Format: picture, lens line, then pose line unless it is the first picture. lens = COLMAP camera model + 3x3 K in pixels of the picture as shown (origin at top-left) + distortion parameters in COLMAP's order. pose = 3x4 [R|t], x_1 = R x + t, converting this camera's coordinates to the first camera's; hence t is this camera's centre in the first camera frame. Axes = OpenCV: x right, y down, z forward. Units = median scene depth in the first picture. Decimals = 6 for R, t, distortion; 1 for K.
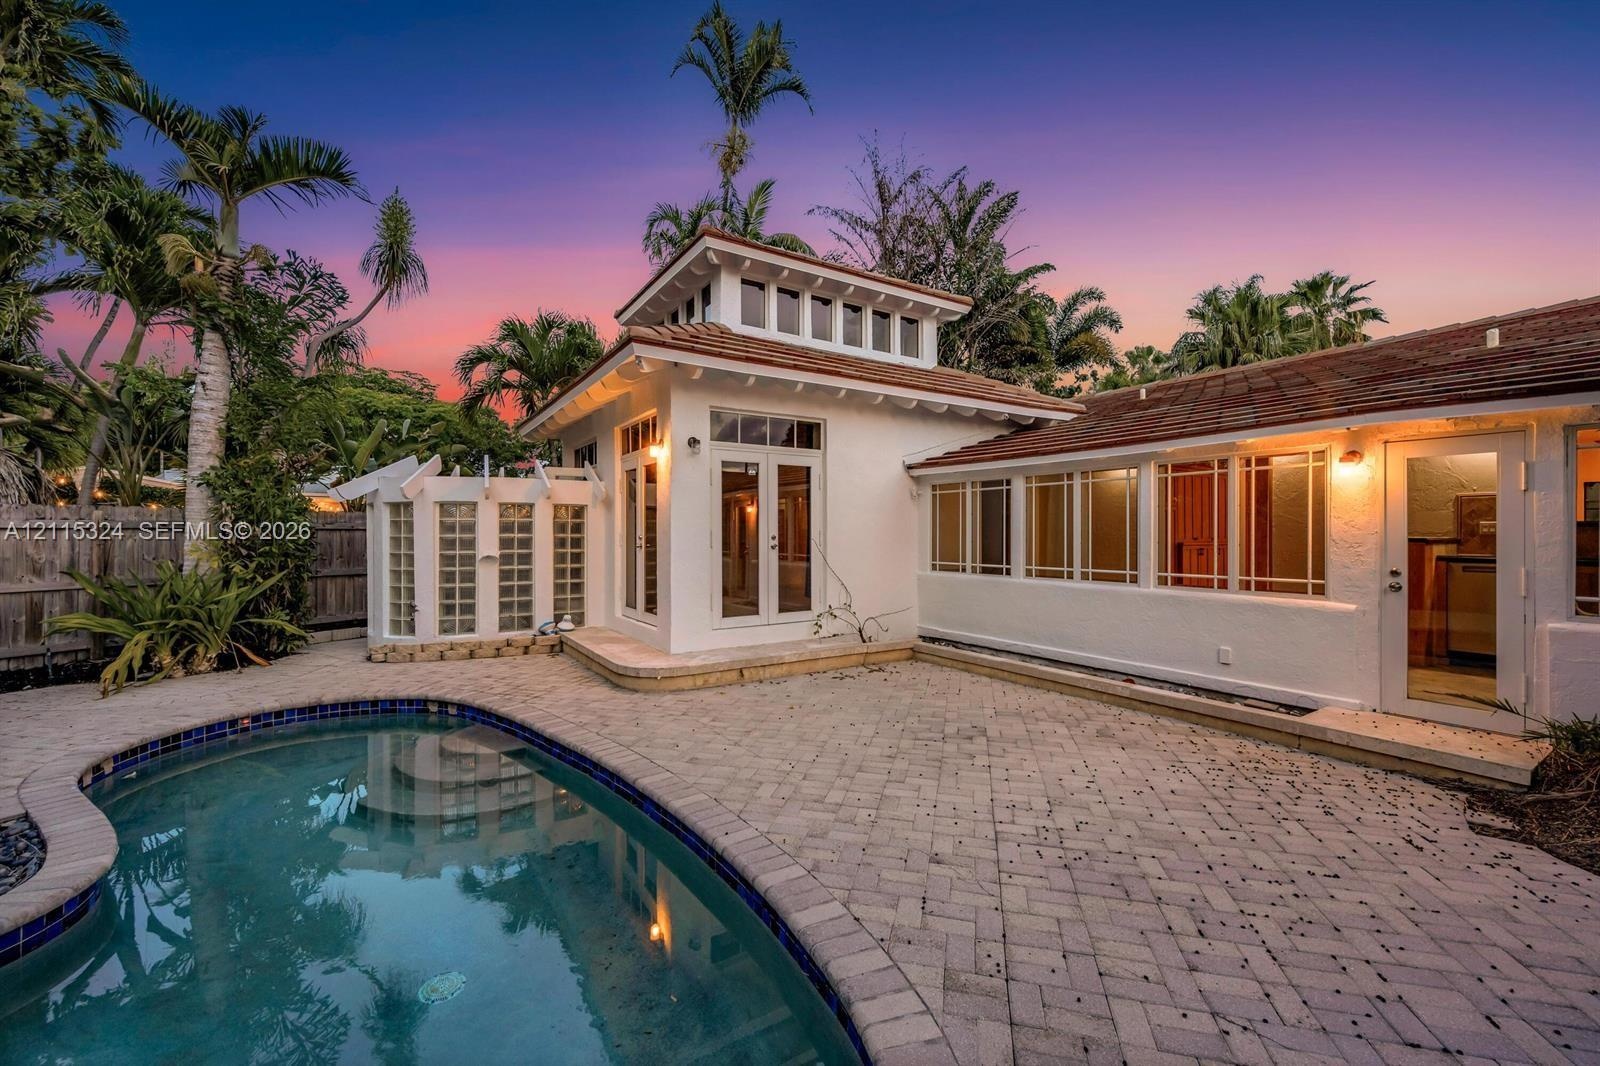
lens RADIAL K [[639.5, 0, 805.1], [0, 639.5, 543.0], [0, 0, 1]] dist [0.000517, -0.000070]
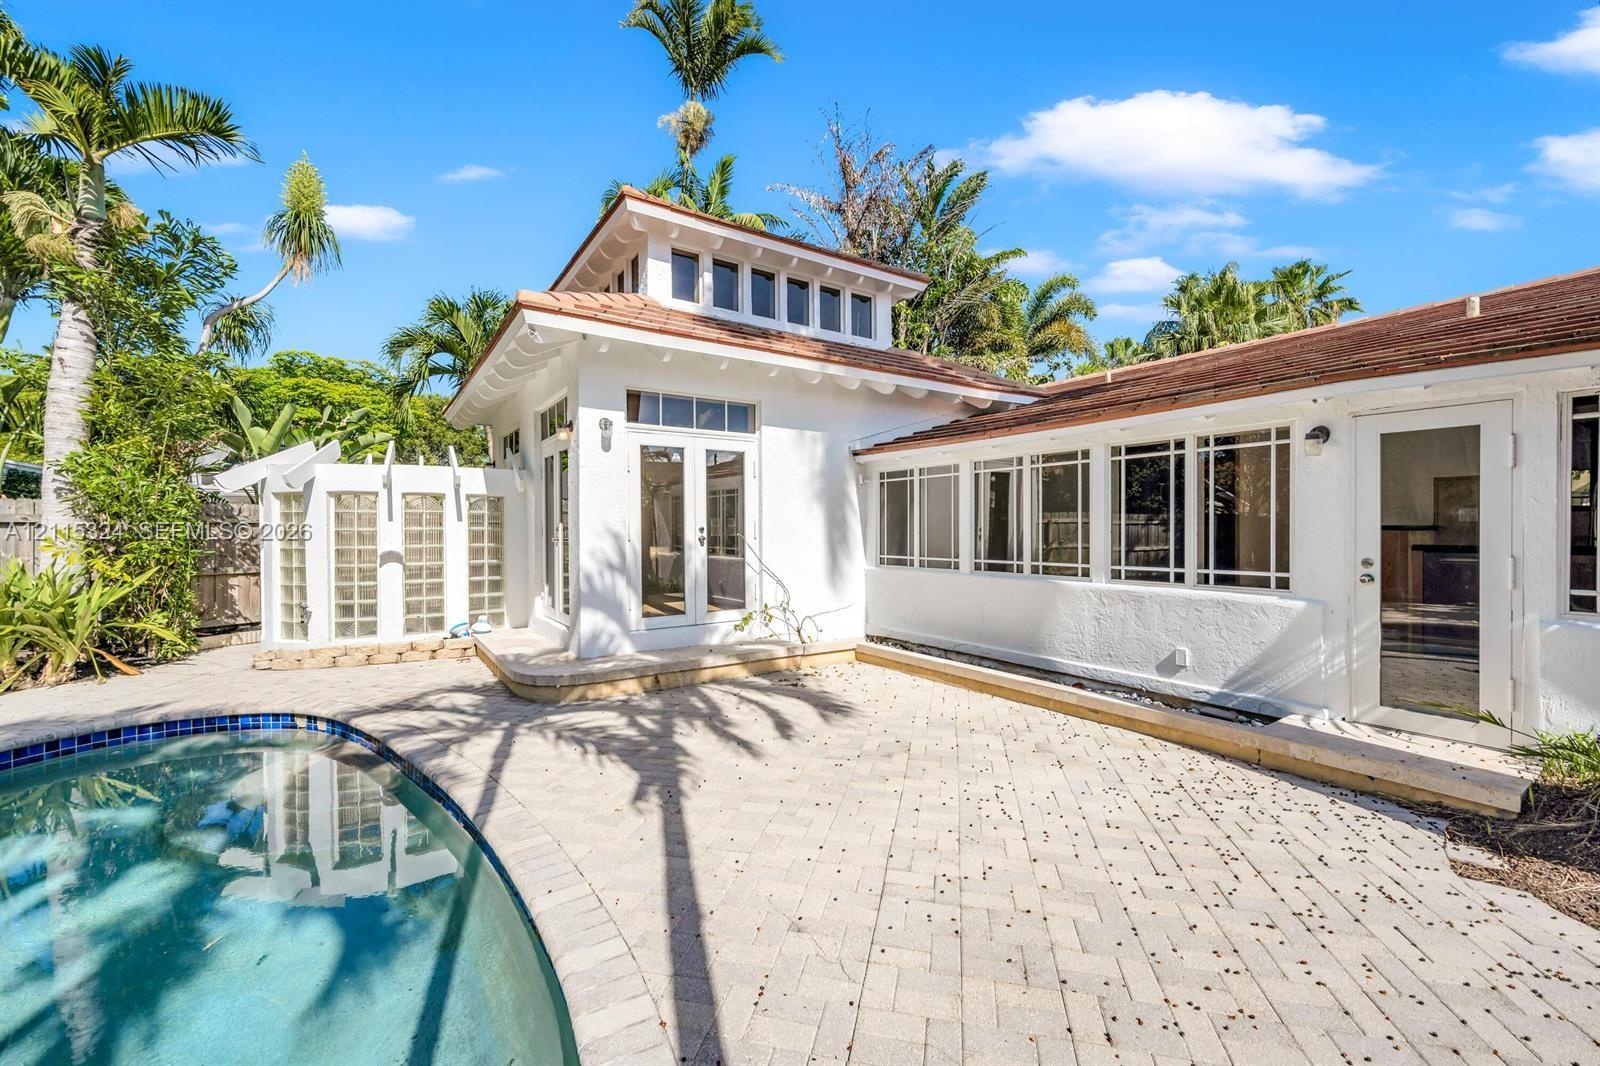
lens RADIAL K [[640.4, 0, 804.7], [0, 640.4, 544.6], [0, 0, 1]] dist [0.001042, 0.000266]
pose [[0.999755, -0.004471, 0.021686, 0.075516], [0.004262, 0.999944, 0.009667, 0.004409], [-0.021728, -0.009572, 0.999718, 0.078235]]
